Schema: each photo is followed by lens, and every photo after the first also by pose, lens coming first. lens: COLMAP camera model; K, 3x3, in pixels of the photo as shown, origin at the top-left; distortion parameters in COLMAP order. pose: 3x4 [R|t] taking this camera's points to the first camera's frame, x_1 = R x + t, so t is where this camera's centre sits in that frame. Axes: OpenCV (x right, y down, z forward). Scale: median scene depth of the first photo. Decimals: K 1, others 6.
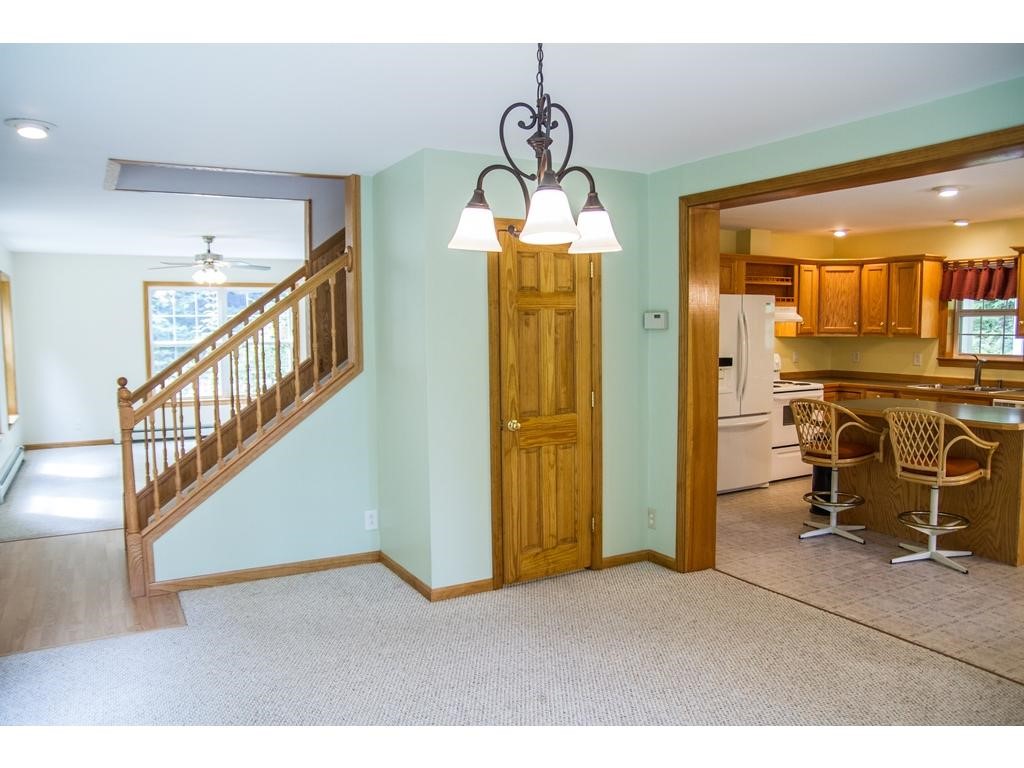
lens RADIAL K [[787.1, 0, 515.8], [0, 787.1, 391.2], [0, 0, 1]] dist [-0.084154, 0.059613]
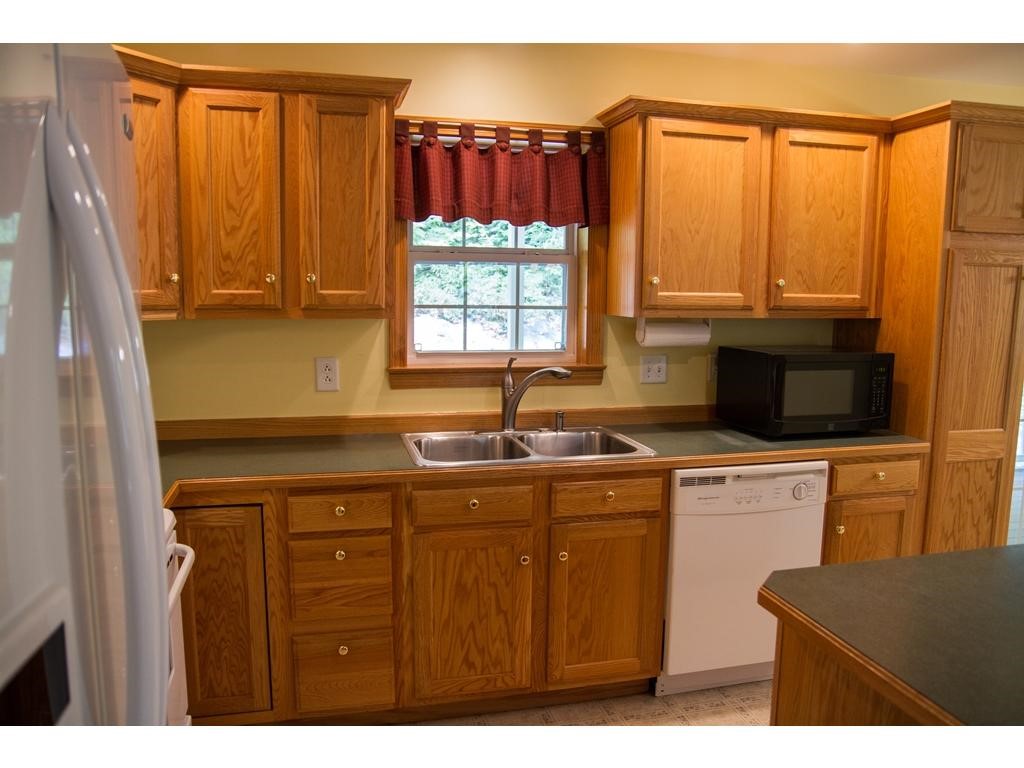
lens RADIAL K [[787.1, 0, 519.1], [0, 787.1, 399.0], [0, 0, 1]] dist [-0.084154, 0.059613]
pose [[0.254829, -0.128690, 0.958385, 0.178955], [0.069362, 0.990984, 0.114624, -0.067691], [-0.964495, 0.037266, 0.261458, 0.820631]]
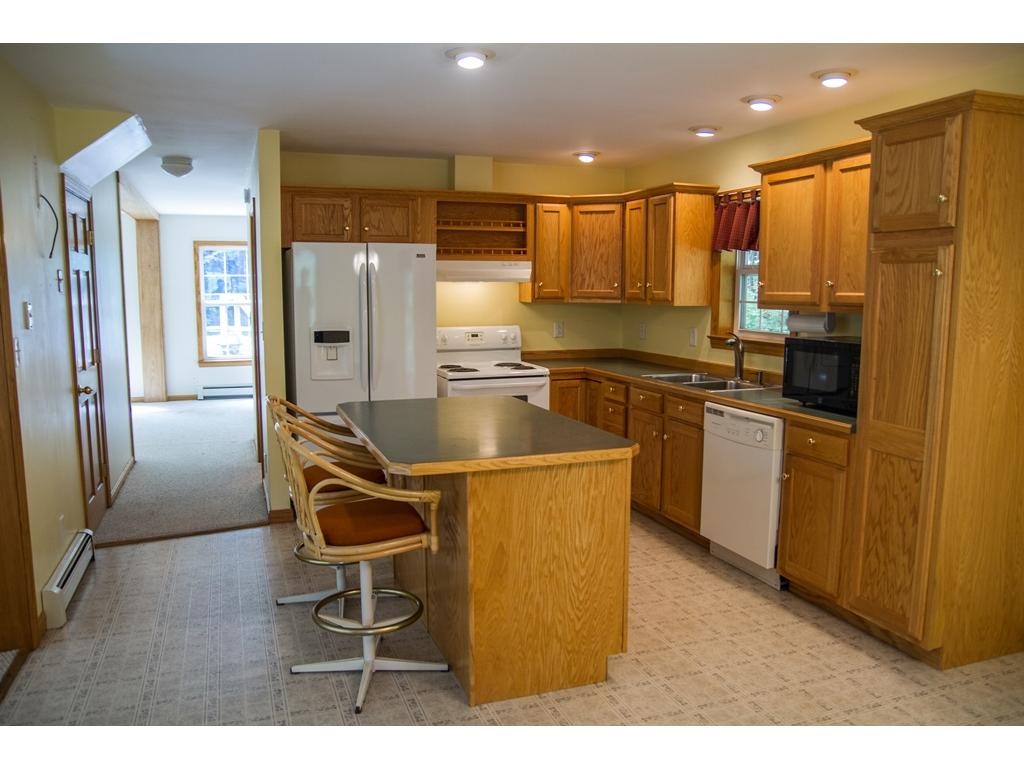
lens RADIAL K [[787.1, 0, 508.2], [0, 787.1, 391.4], [0, 0, 1]] dist [-0.084154, 0.059613]
pose [[0.985368, 0.031012, -0.167597, 0.481282], [-0.023068, 0.998526, 0.049139, -0.023054], [0.168874, -0.044554, 0.984630, 0.273379]]
